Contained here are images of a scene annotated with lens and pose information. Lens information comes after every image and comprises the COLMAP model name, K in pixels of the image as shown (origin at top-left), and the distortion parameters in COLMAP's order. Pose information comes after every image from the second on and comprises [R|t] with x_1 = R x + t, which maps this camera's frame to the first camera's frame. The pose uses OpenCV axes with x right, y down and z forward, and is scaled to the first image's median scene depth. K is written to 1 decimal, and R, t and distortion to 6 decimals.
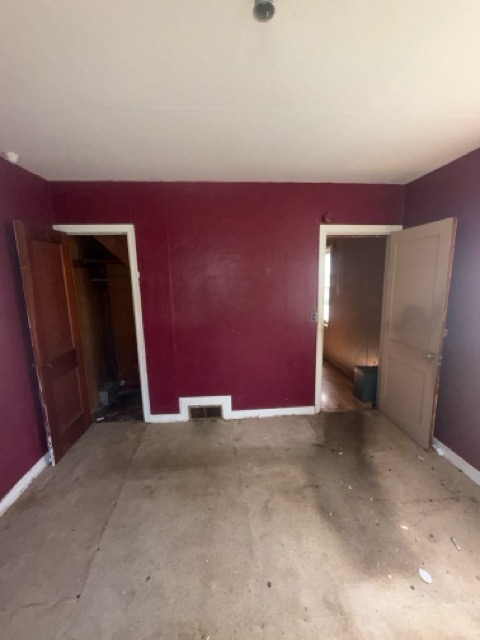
lens RADIAL K [[257.7, 0, 241.5], [0, 257.7, 318.4], [0, 0, 1]] dist [-0.000026, 0.000351]
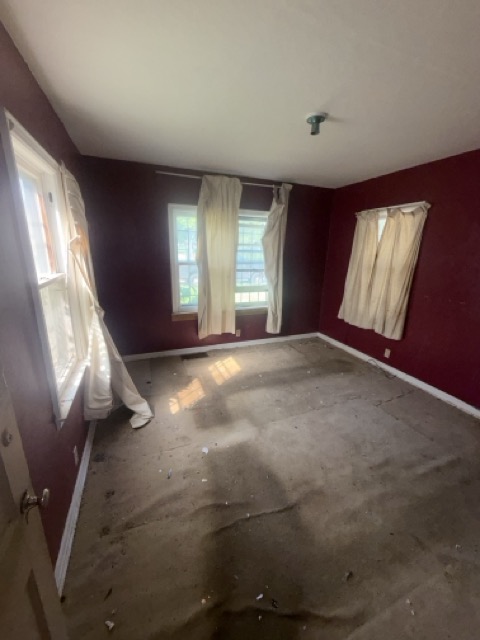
lens RADIAL K [[257.7, 0, 241.5], [0, 257.7, 318.4], [0, 0, 1]] dist [-0.000026, 0.000351]
pose [[-0.952924, 0.083920, -0.291365, 0.679285], [-0.045487, 0.910495, 0.411011, -0.262081], [0.299779, 0.404915, -0.863815, 1.576708]]
